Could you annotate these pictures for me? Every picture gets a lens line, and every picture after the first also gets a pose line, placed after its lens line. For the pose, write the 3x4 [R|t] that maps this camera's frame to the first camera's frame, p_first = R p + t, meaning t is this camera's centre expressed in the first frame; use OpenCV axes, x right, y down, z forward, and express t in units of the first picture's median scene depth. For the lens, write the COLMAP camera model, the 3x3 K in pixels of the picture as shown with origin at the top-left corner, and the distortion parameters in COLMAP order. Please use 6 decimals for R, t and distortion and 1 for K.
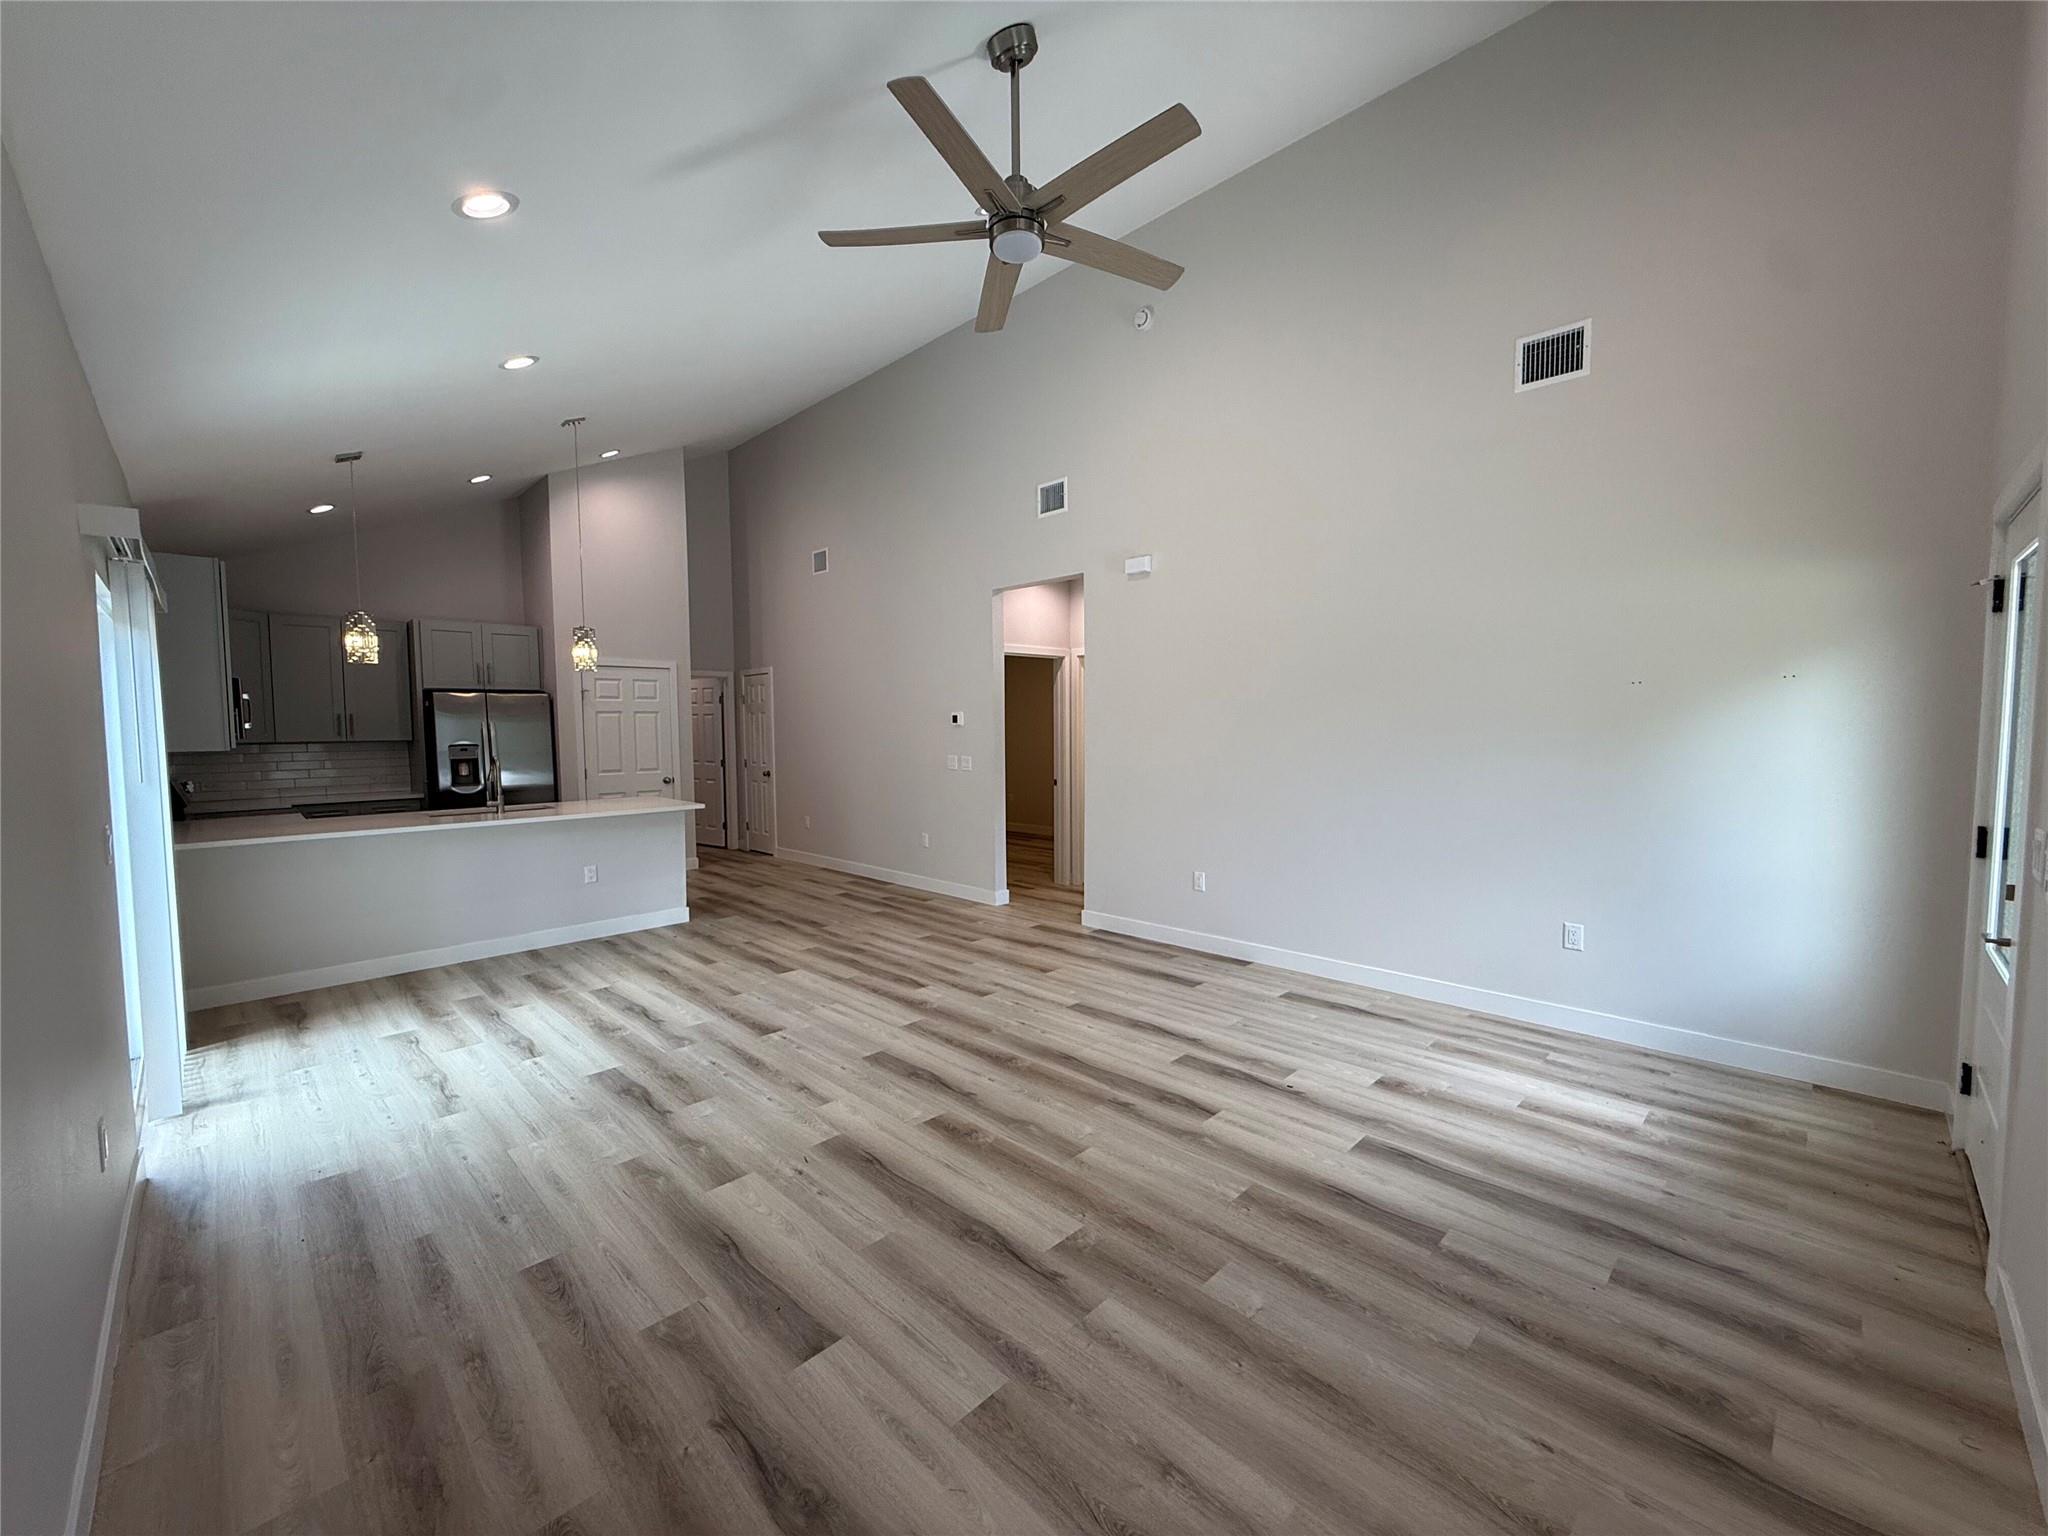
lens RADIAL K [[816.9, 0, 1017.5], [0, 816.9, 774.7], [0, 0, 1]] dist [-0.000051, 0.000408]
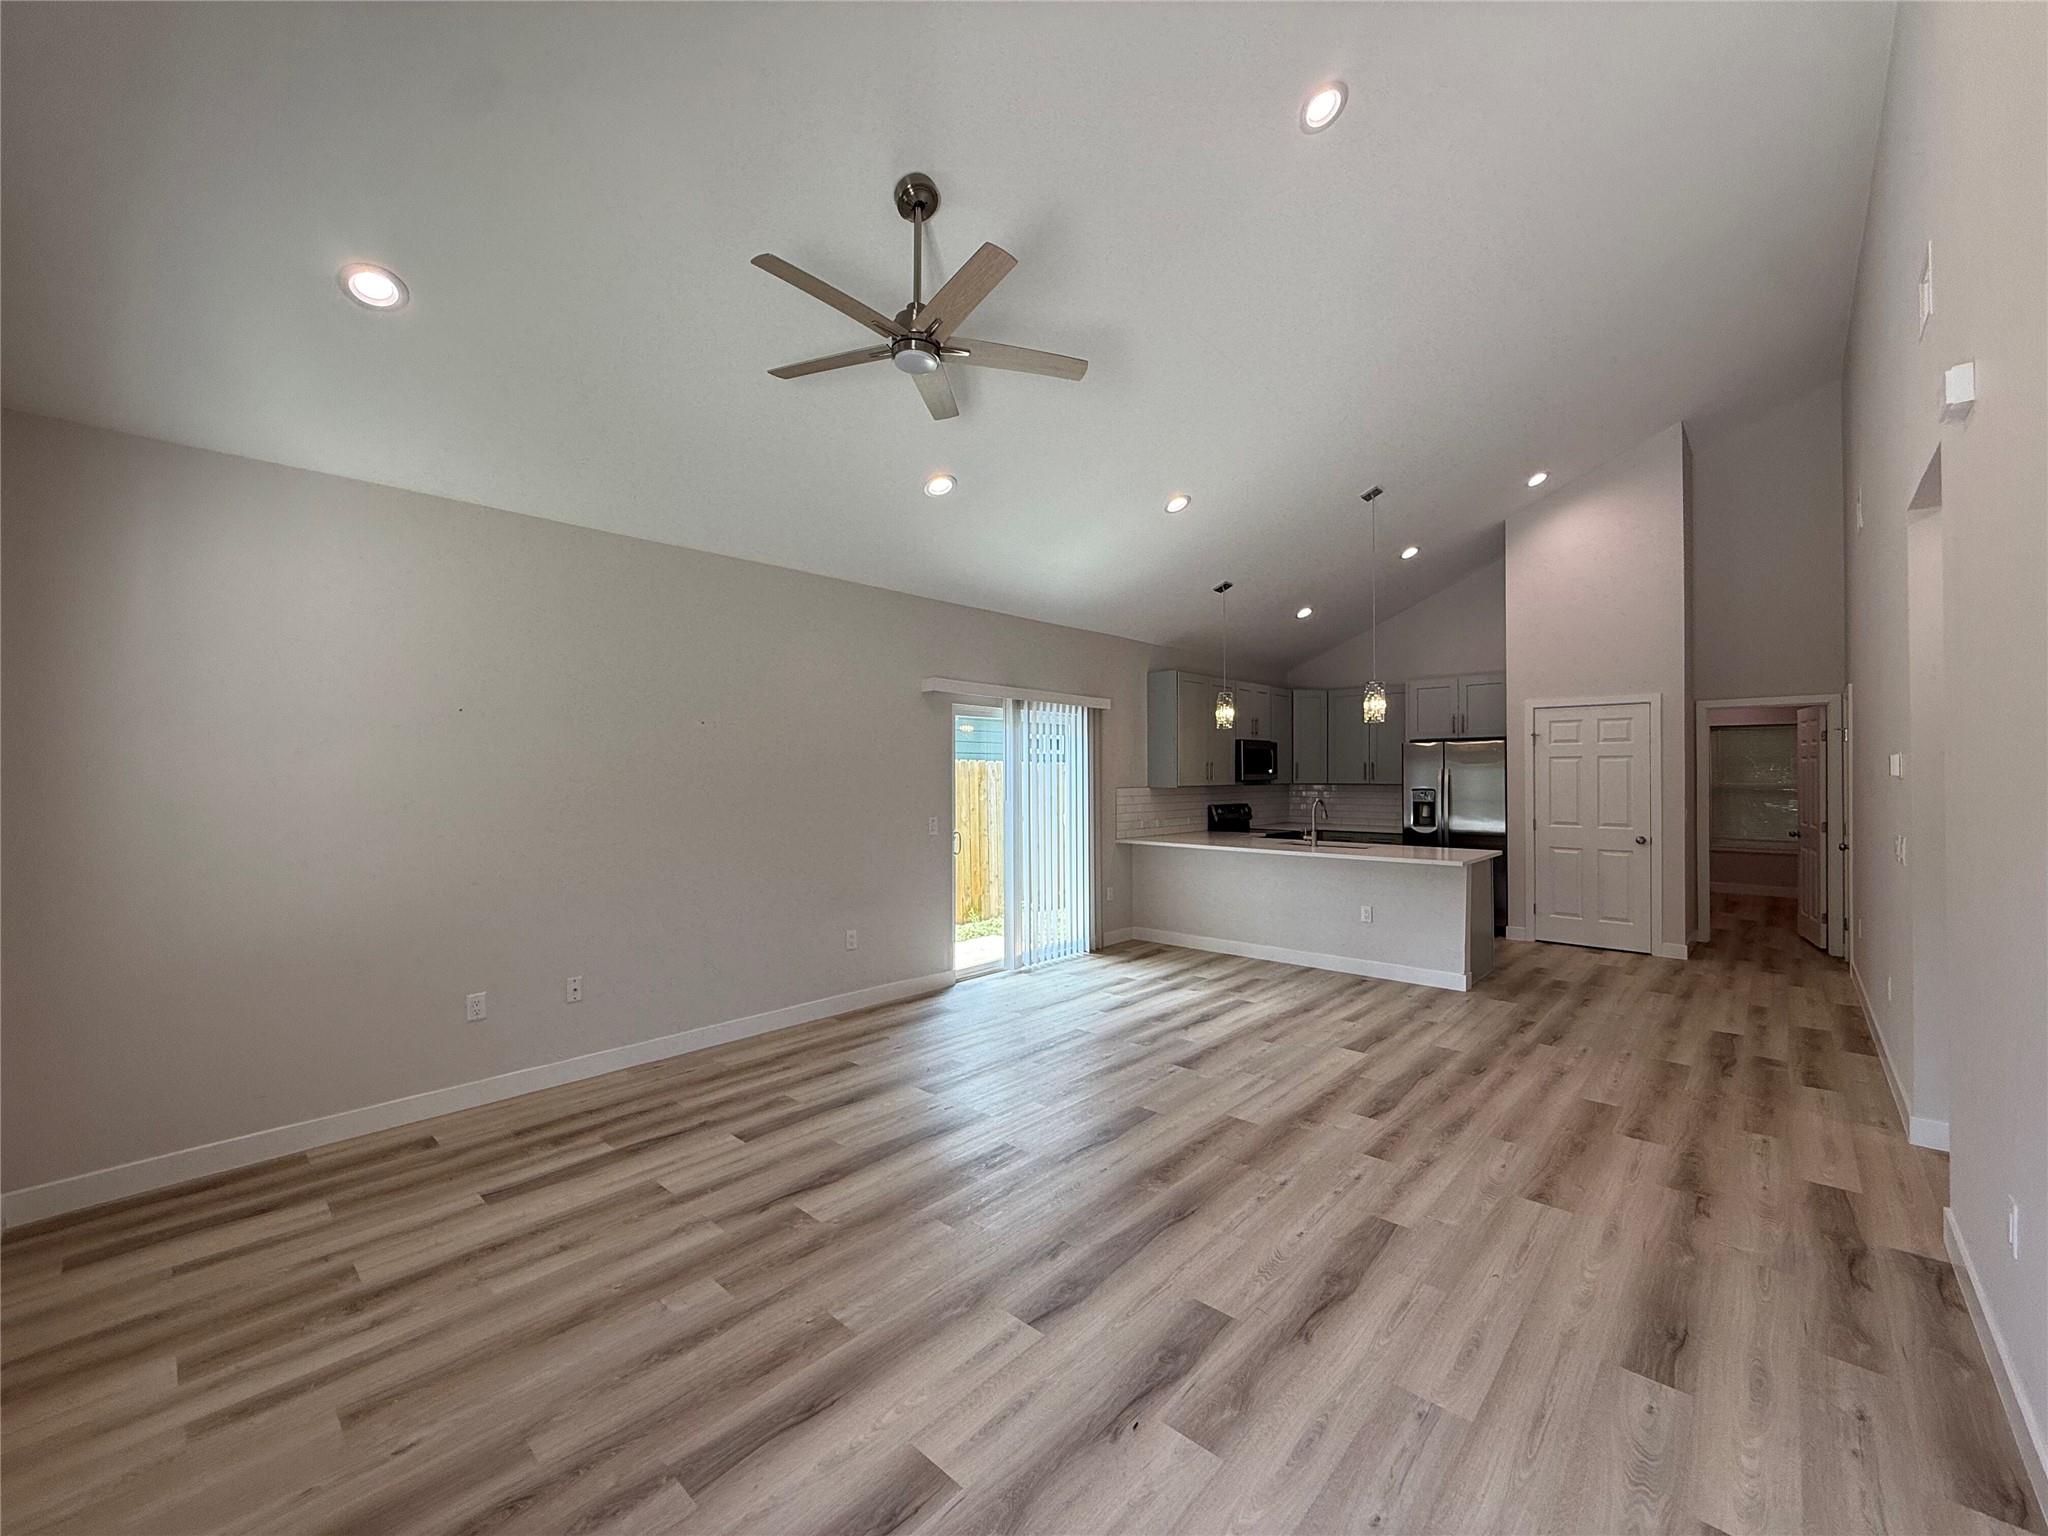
lens RADIAL K [[816.9, 0, 1020.0], [0, 816.9, 765.4], [0, 0, 1]] dist [-0.000051, 0.000408]
pose [[0.044368, -0.002212, -0.999013, 0.647176], [-0.061015, 0.998125, -0.004920, -0.046482], [0.997150, 0.061173, 0.044150, 0.628604]]
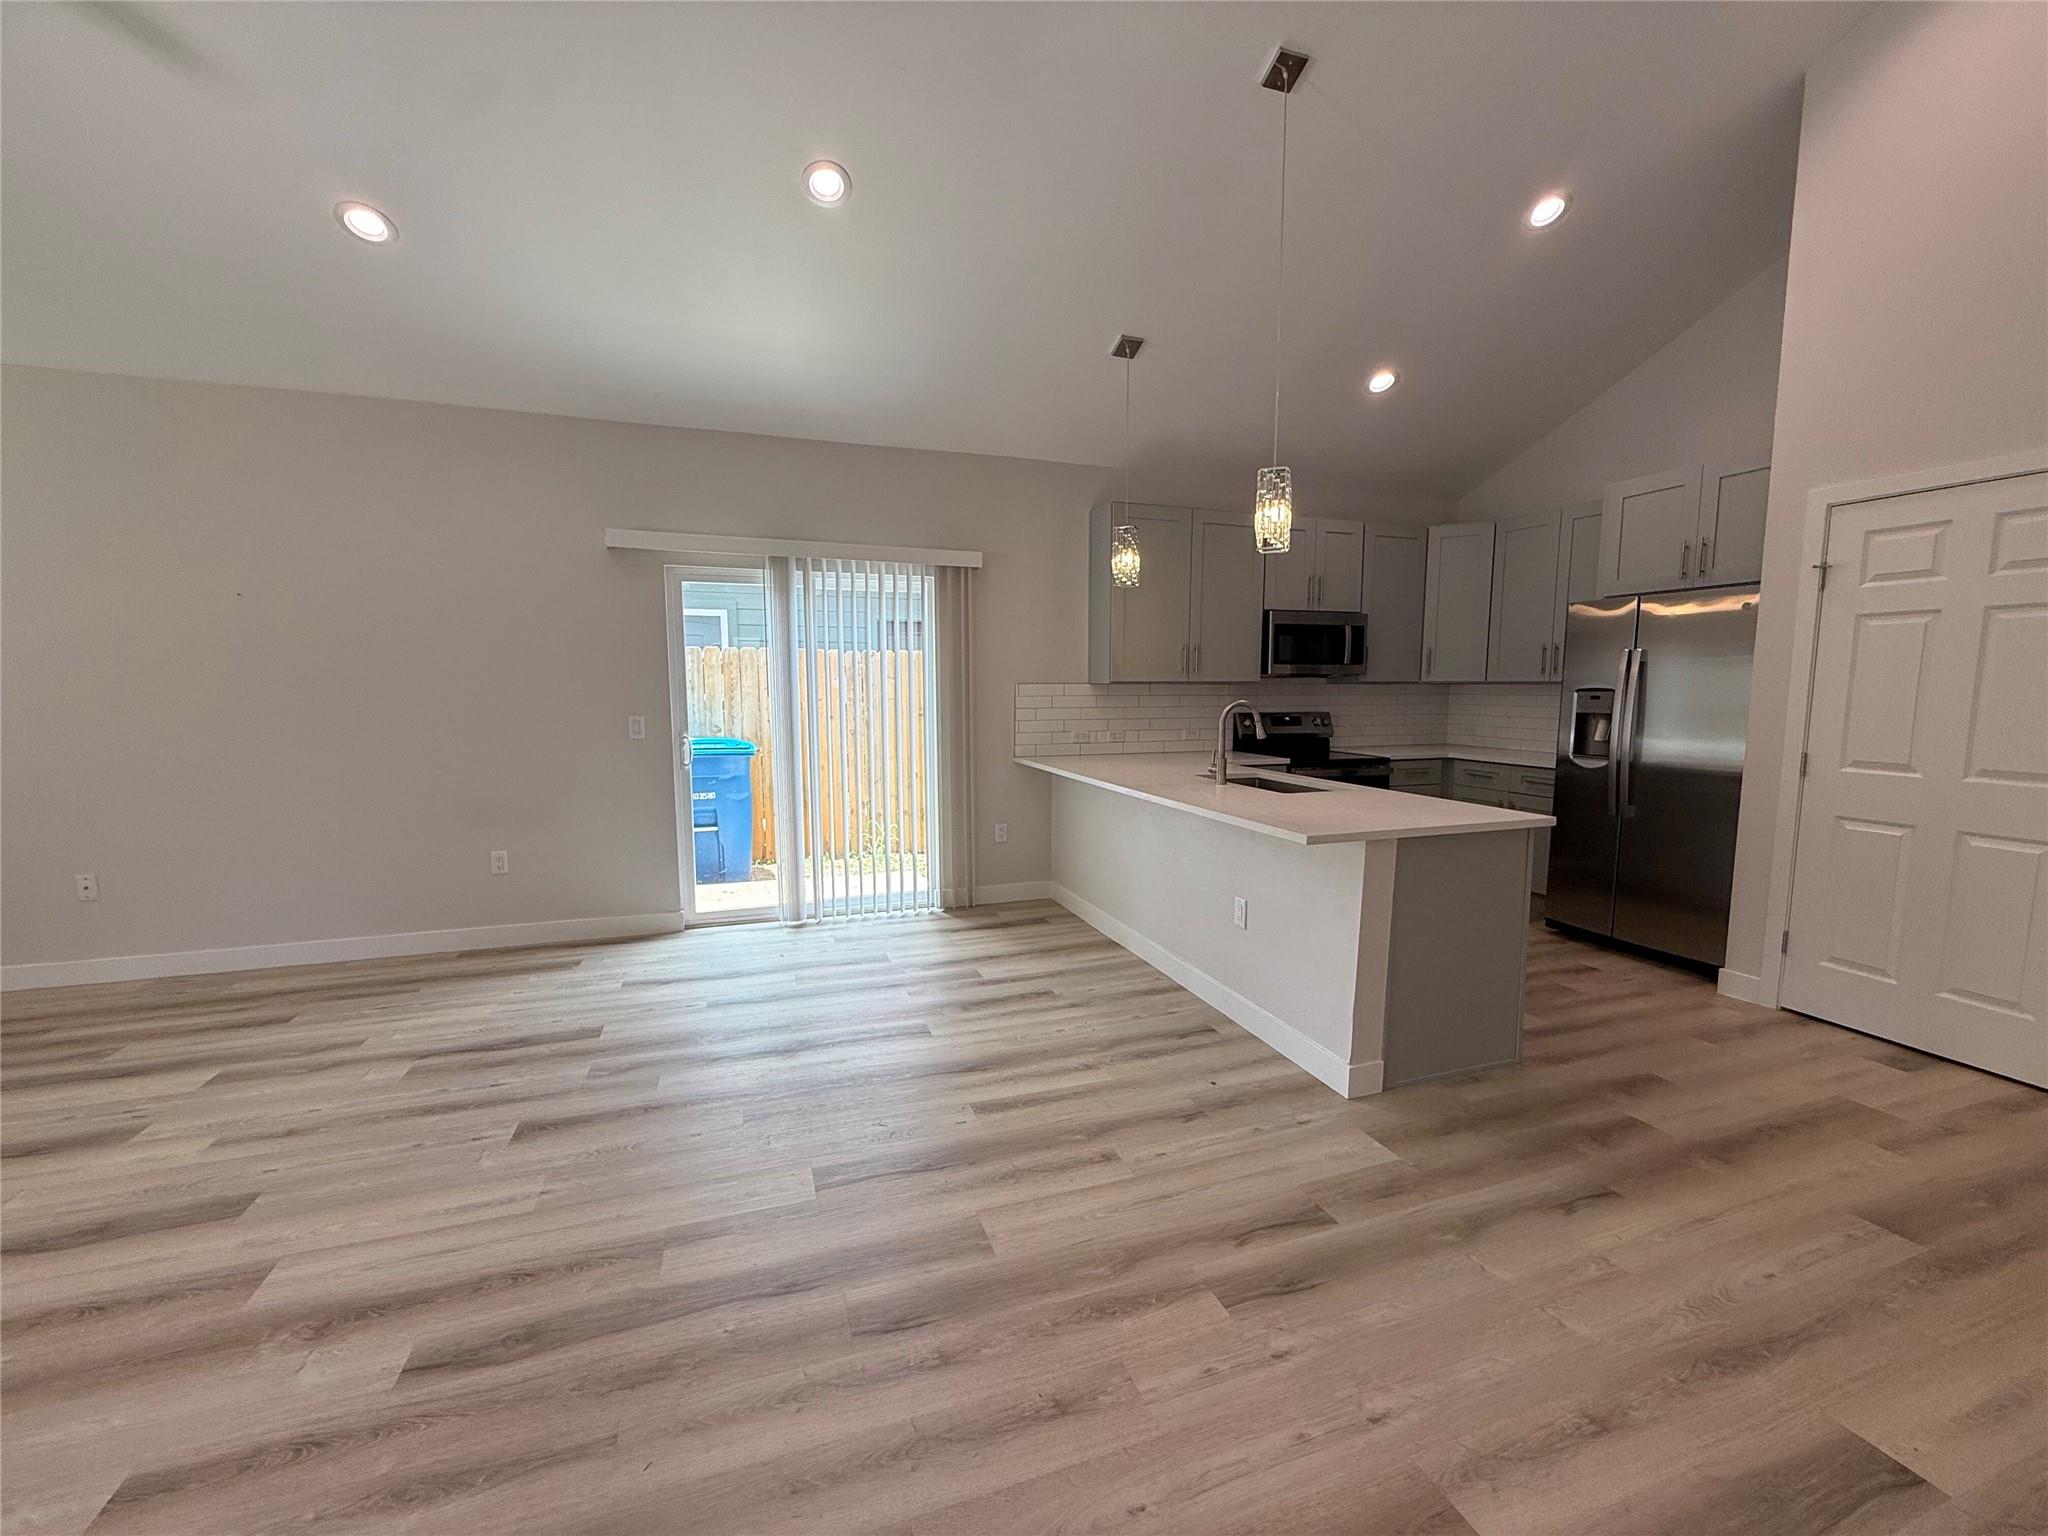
lens RADIAL K [[816.9, 0, 1018.2], [0, 816.9, 769.1], [0, 0, 1]] dist [-0.000051, 0.000408]
pose [[-0.431734, 0.103813, -0.896007, 0.062391], [-0.053110, 0.988706, 0.140144, -0.063220], [0.900436, 0.108092, -0.421345, 1.381962]]
